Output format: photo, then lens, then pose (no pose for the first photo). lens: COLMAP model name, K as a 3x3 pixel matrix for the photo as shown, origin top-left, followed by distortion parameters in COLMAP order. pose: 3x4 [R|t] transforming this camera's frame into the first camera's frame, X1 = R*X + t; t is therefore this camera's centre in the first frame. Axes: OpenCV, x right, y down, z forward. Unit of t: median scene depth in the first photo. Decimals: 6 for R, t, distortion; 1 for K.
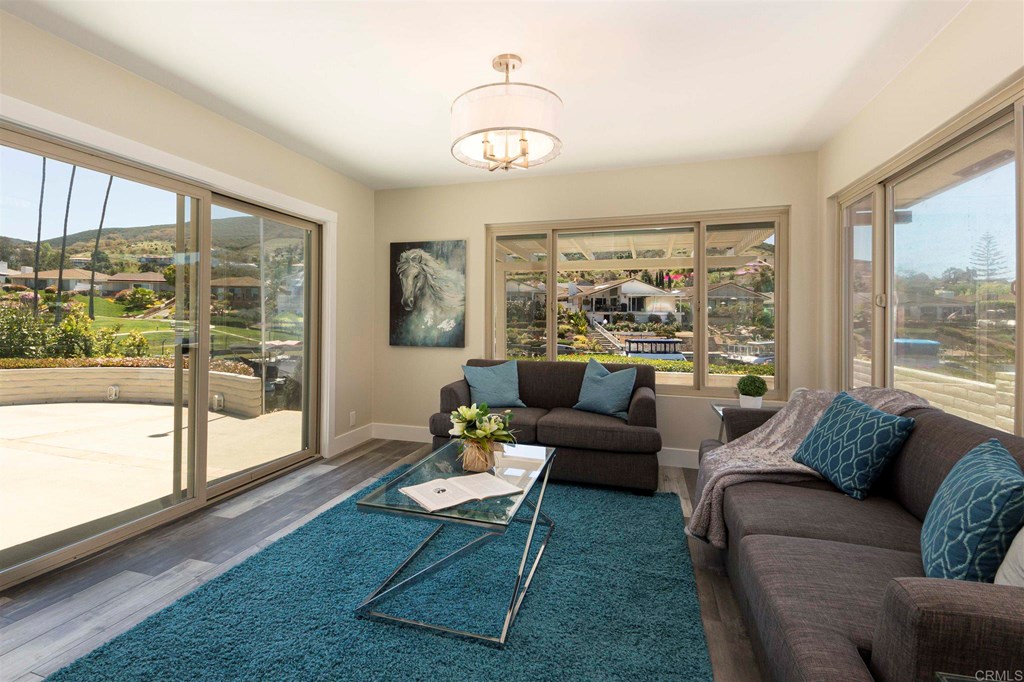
lens RADIAL K [[510.1, 0, 476.1], [0, 510.1, 318.4], [0, 0, 1]] dist [0.017944, -0.002983]
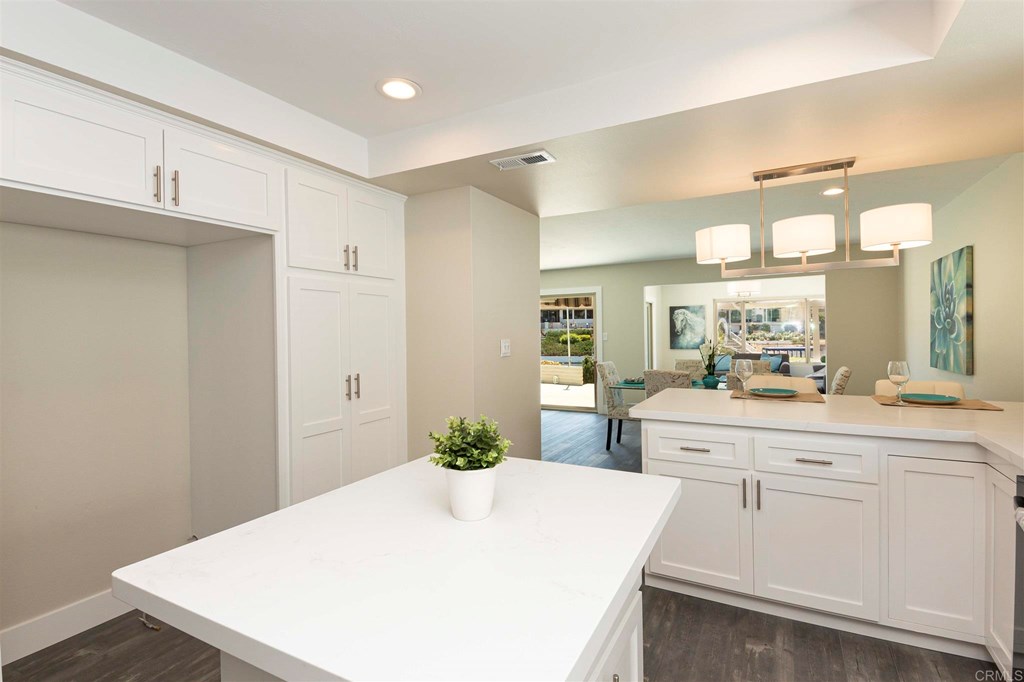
lens RADIAL K [[493.2, 0, 510.9], [0, 493.2, 333.9], [0, 0, 1]] dist [0.005614, 0.000564]
pose [[0.983745, -0.020761, -0.178364, -0.490546], [0.021693, 0.999759, 0.003275, -0.041896], [0.178253, -0.007091, 0.983959, -1.427206]]
